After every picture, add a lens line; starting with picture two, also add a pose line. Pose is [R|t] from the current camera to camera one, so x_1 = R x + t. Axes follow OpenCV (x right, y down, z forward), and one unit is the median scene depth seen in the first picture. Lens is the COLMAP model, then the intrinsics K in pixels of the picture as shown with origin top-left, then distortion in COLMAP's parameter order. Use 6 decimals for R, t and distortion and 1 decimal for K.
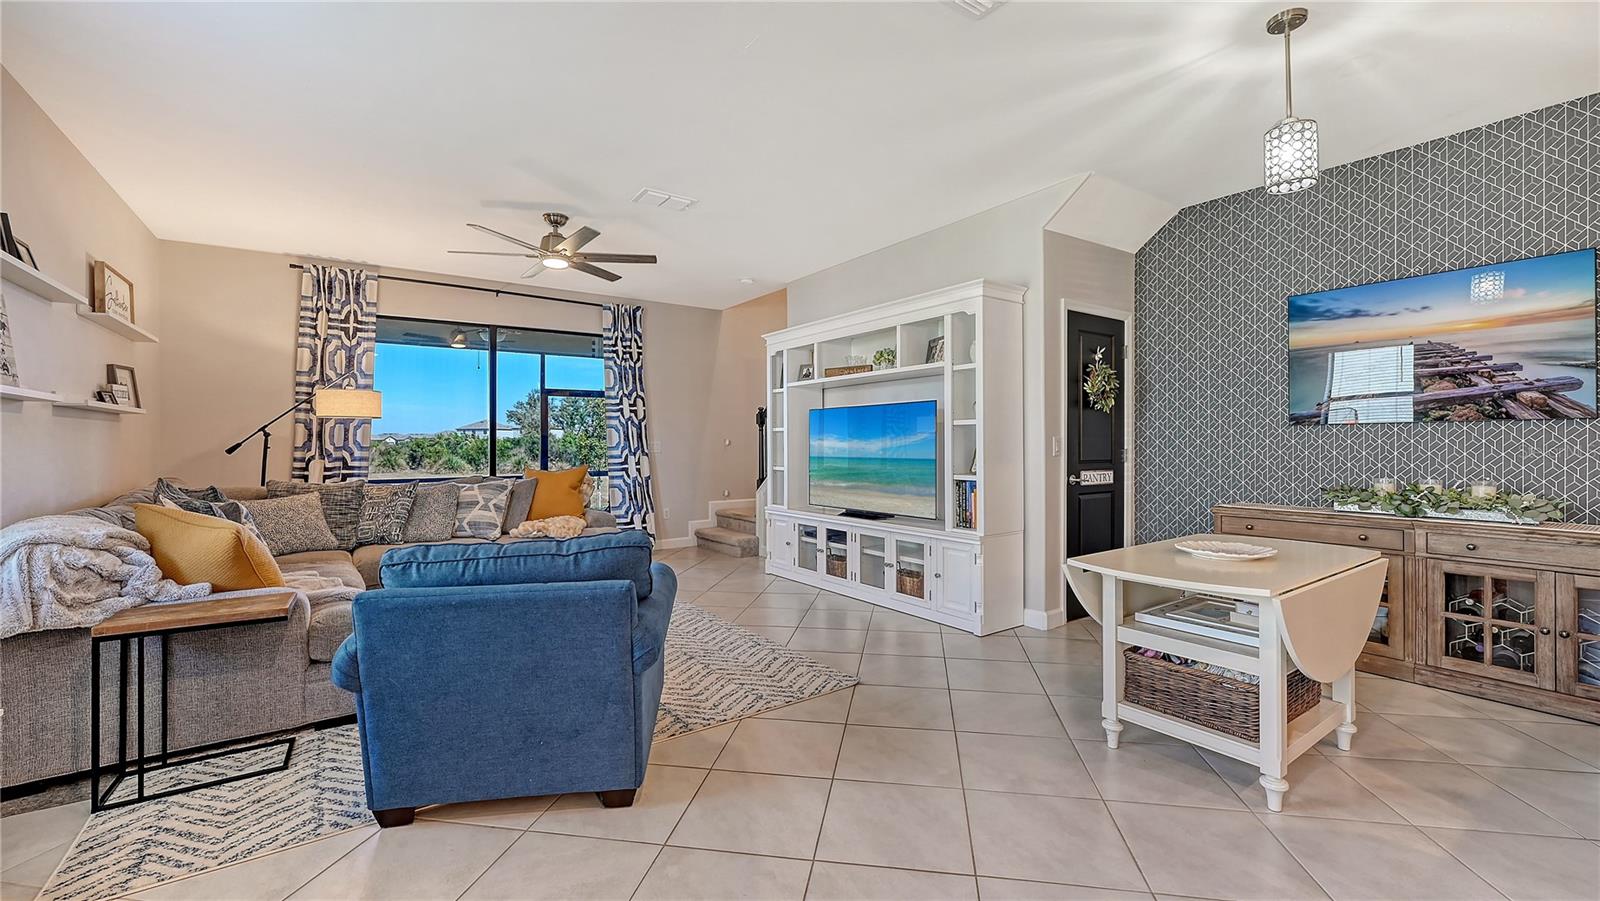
lens RADIAL K [[641.5, 0, 796.1], [0, 641.5, 441.4], [0, 0, 1]] dist [0.000067, 0.000549]
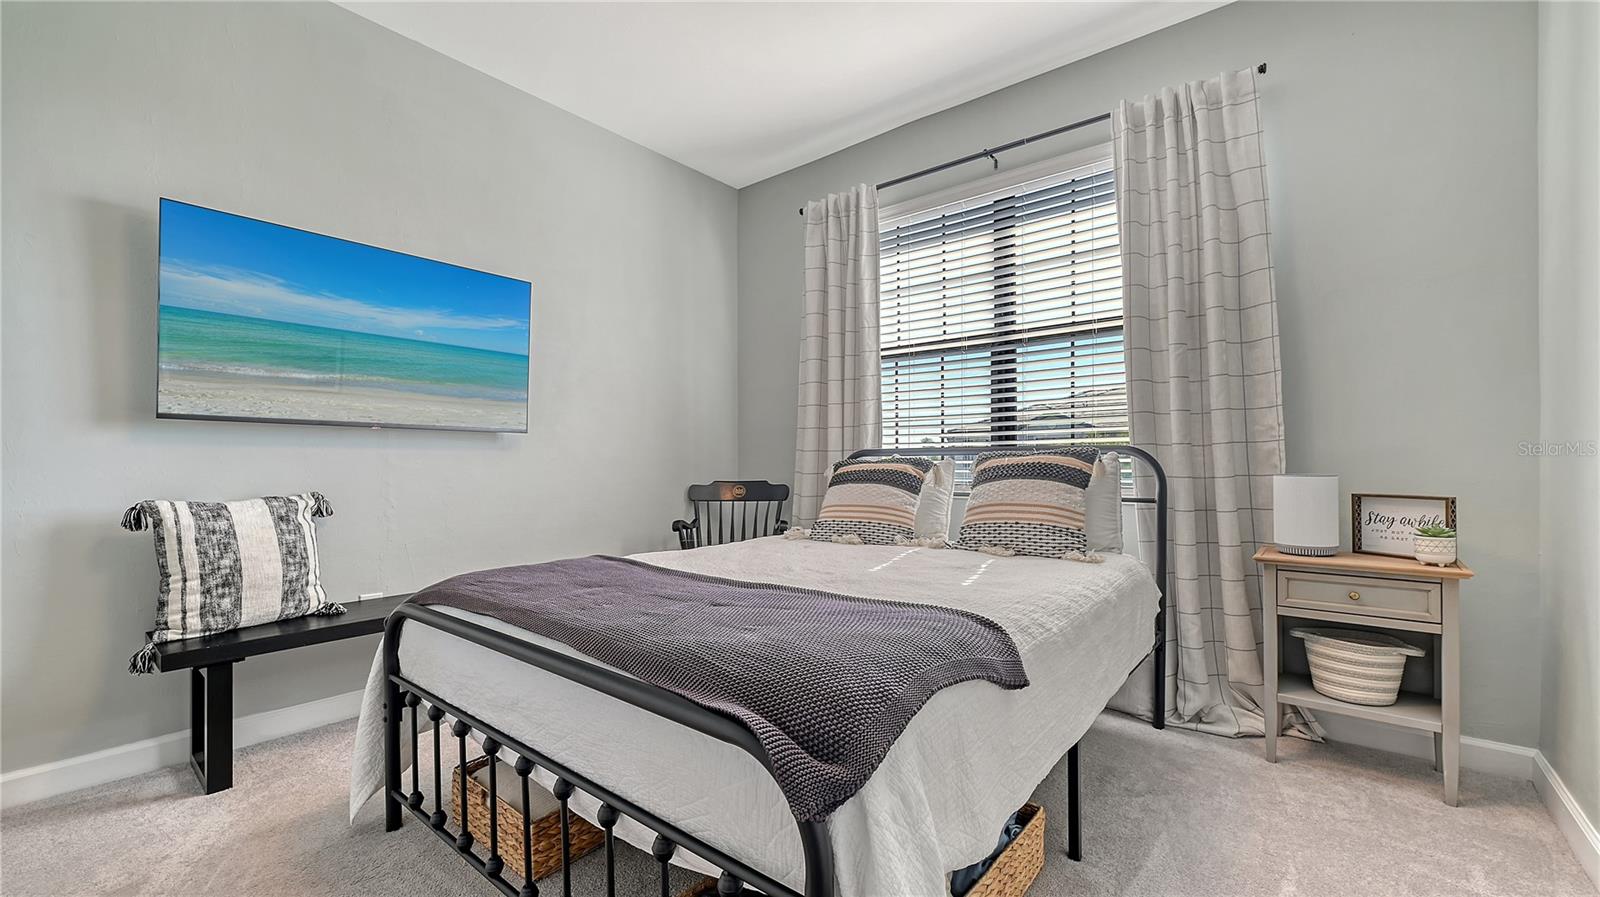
lens RADIAL K [[641.5, 0, 809.6], [0, 641.5, 447.2], [0, 0, 1]] dist [0.000067, 0.000549]
pose [[-0.256980, 0.030497, 0.965935, -0.538147], [-0.008273, 0.999396, -0.033754, 0.138162], [-0.966381, -0.016665, -0.256573, 0.711301]]
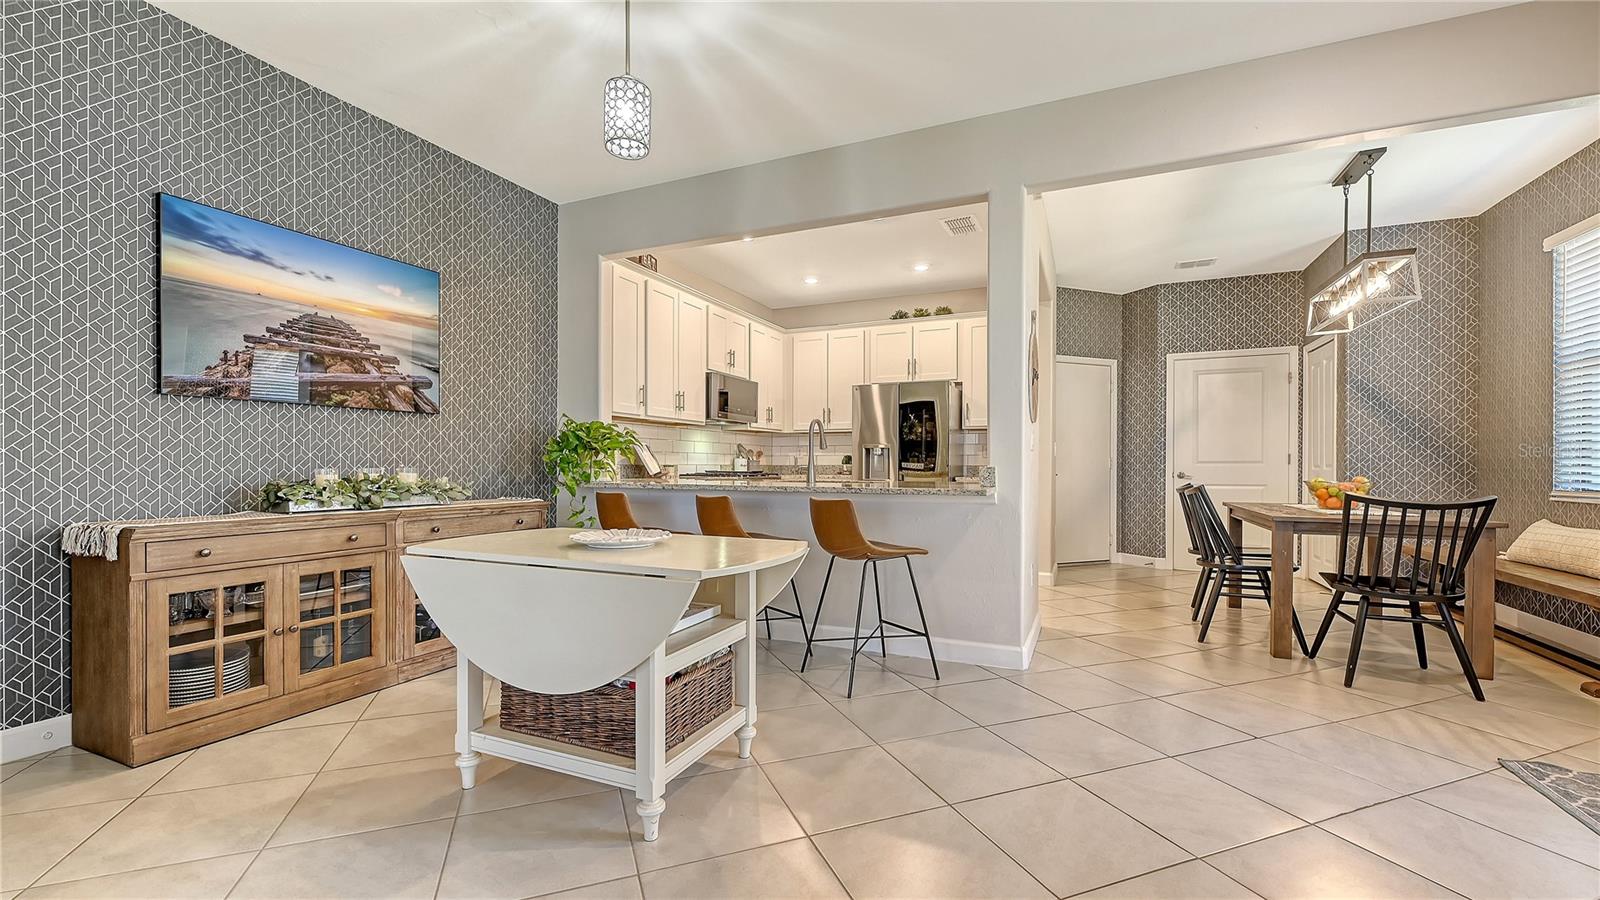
lens RADIAL K [[641.5, 0, 814.4], [0, 641.5, 466.2], [0, 0, 1]] dist [0.000067, 0.000549]
pose [[-0.525441, 0.000807, 0.850830, -0.087098], [0.000397, 1.000000, -0.000703, 0.035180], [-0.850830, -0.000031, -0.525441, 0.570763]]
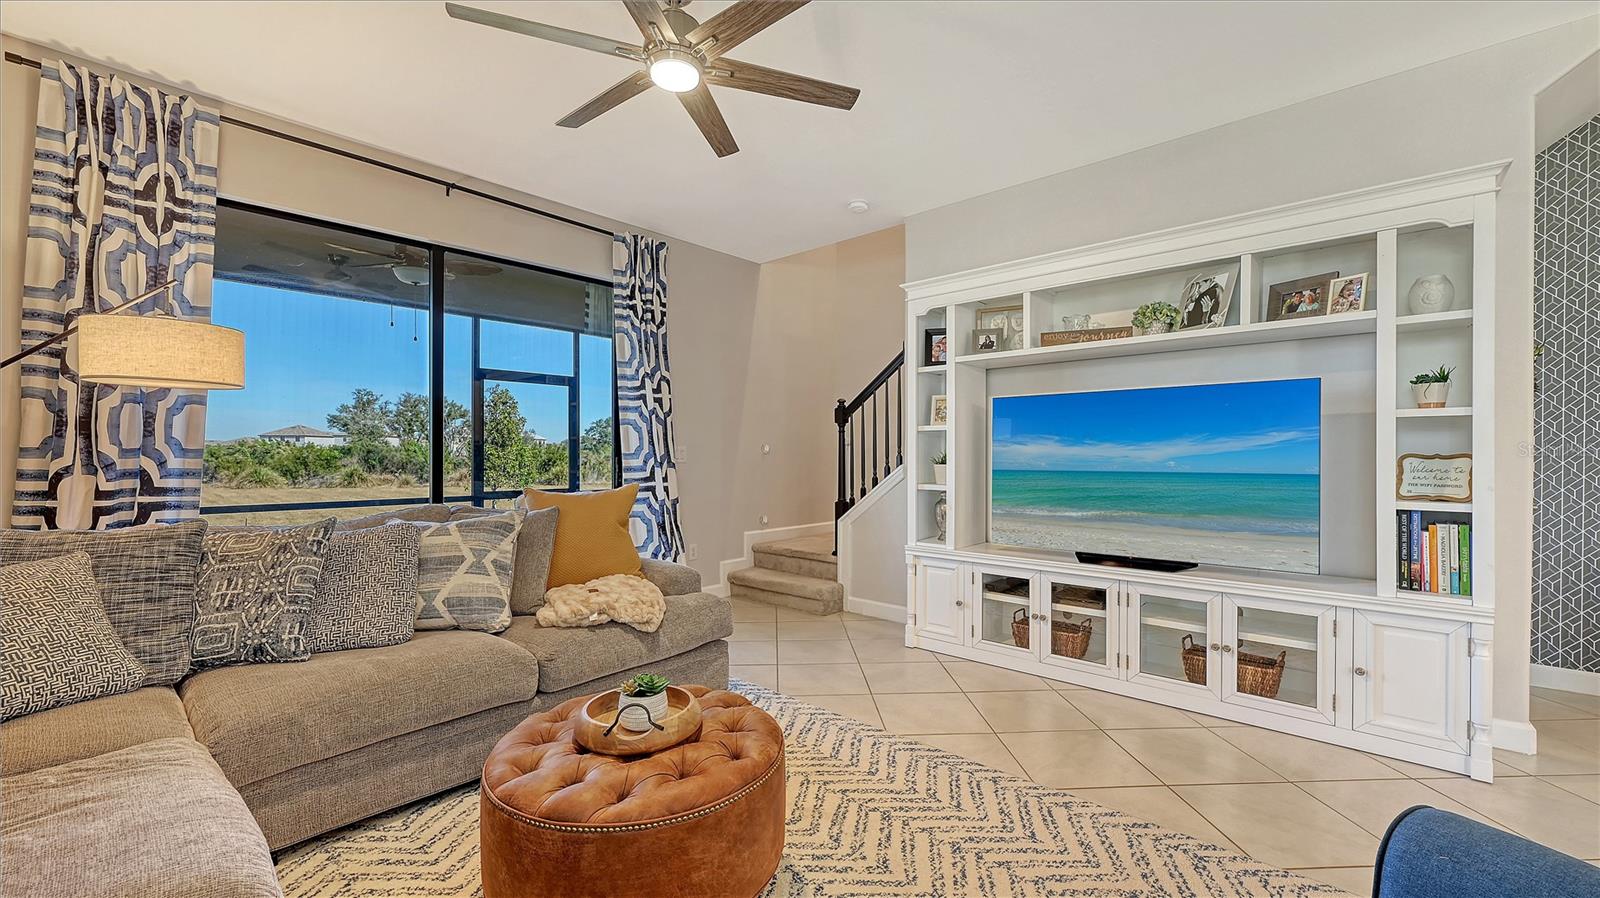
lens RADIAL K [[641.5, 0, 800.5], [0, 641.5, 458.5], [0, 0, 1]] dist [0.000067, 0.000549]
pose [[0.976656, 0.005125, 0.214750, -0.325636], [-0.007024, 0.999943, 0.008082, 0.008464], [-0.214696, -0.009402, 0.976636, 0.419900]]
